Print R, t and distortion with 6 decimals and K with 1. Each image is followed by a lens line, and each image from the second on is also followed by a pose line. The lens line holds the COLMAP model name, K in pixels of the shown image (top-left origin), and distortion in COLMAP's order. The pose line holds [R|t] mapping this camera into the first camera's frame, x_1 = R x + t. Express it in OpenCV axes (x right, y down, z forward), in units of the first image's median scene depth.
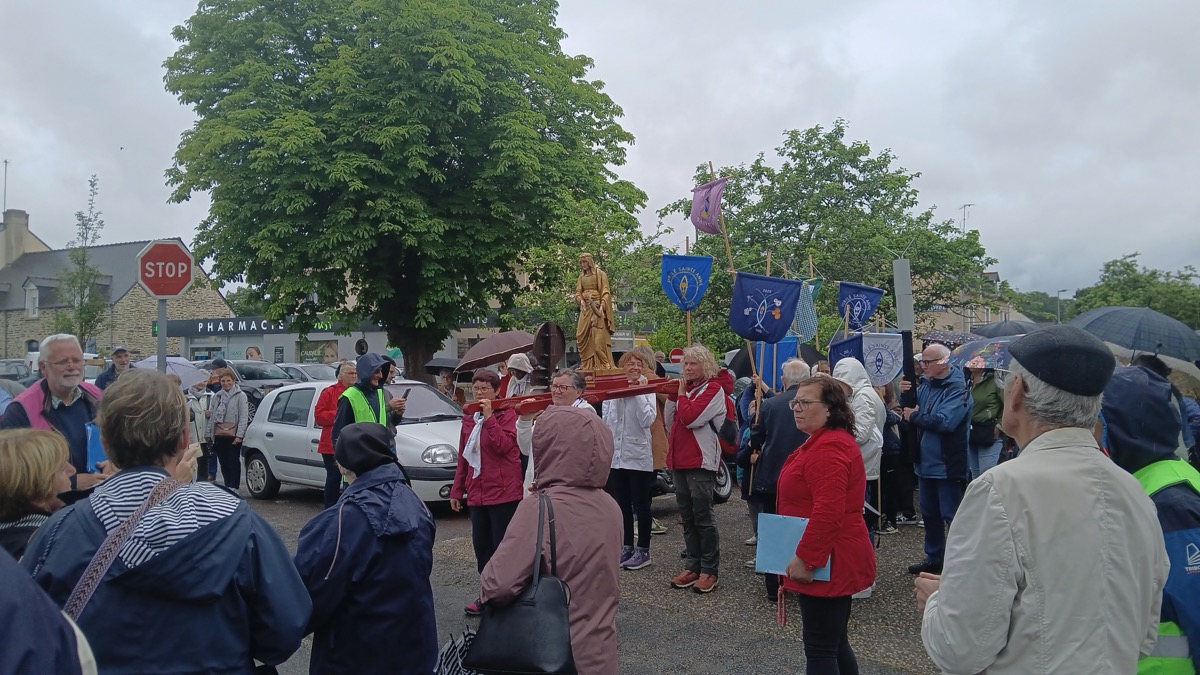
lens RADIAL K [[889.5, 0, 596.2], [0, 889.5, 342.6], [0, 0, 1]] dist [0.028859, -0.080197]
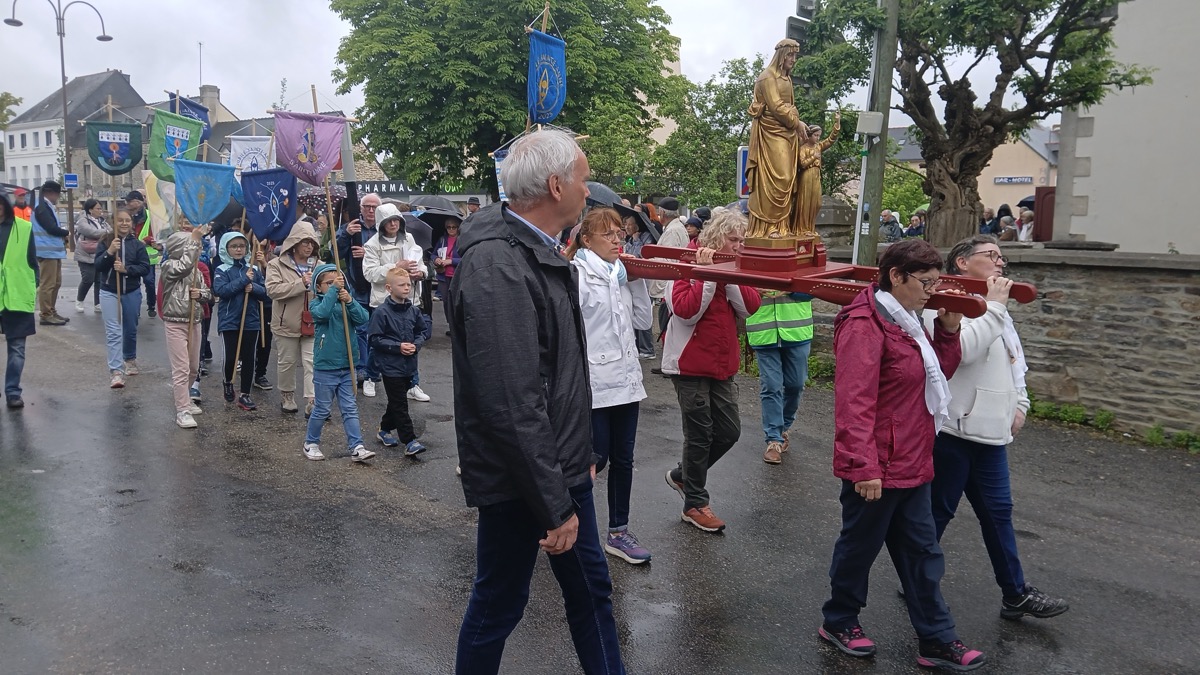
lens RADIAL K [[889.5, 0, 604.6], [0, 889.5, 356.6], [0, 0, 1]] dist [0.028859, -0.080197]
pose [[0.987289, 0.045468, -0.152295, 0.174057], [-0.020084, 0.986217, 0.164236, 0.005917], [0.157663, -0.159090, 0.974594, -0.368794]]
